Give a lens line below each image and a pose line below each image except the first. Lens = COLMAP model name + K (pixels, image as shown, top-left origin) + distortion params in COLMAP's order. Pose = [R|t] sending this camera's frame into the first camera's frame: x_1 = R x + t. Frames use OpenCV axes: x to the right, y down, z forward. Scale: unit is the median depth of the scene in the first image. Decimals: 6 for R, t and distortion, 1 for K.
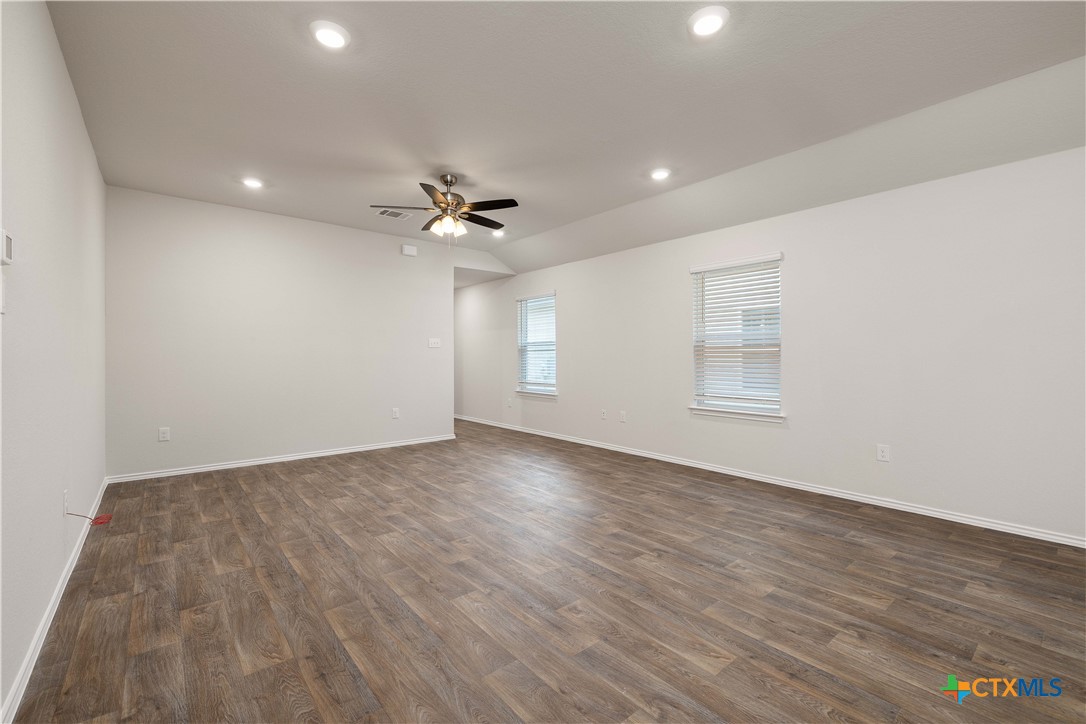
lens RADIAL K [[457.1, 0, 527.0], [0, 457.1, 361.3], [0, 0, 1]] dist [0.000609, -0.000596]
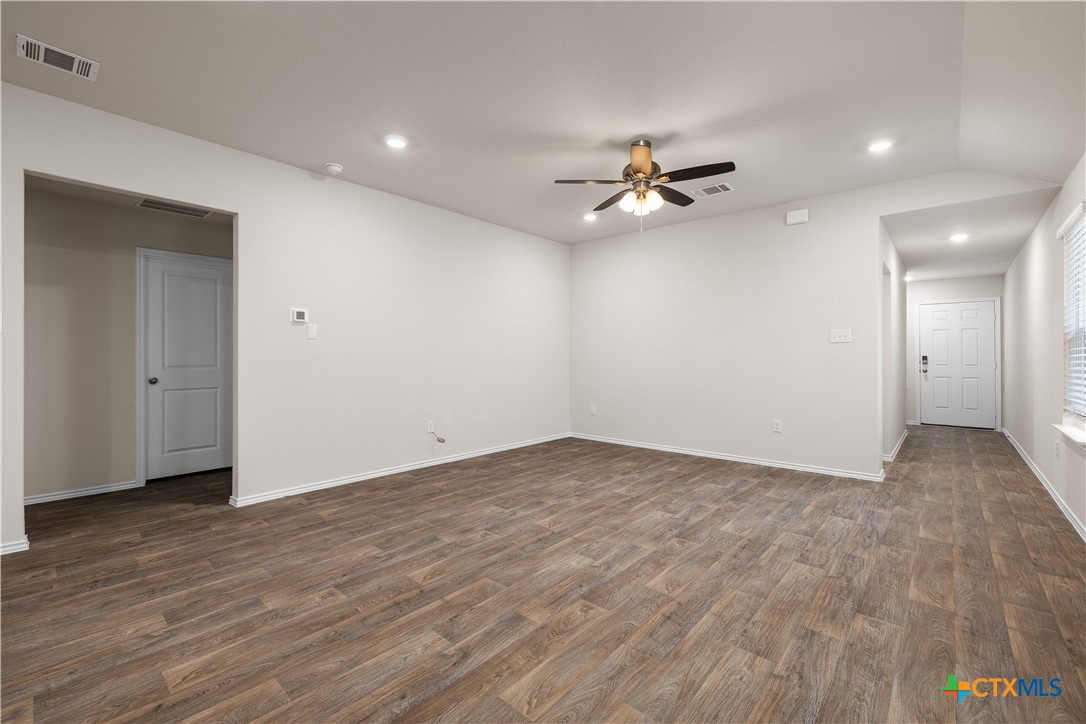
lens RADIAL K [[457.1, 0, 544.1], [0, 457.1, 354.7], [0, 0, 1]] dist [0.000609, -0.000596]
pose [[0.173999, -0.004411, -0.984736, 0.860057], [-0.012502, 0.999899, -0.006688, -0.001133], [0.984666, 0.013475, 0.173927, 0.917497]]
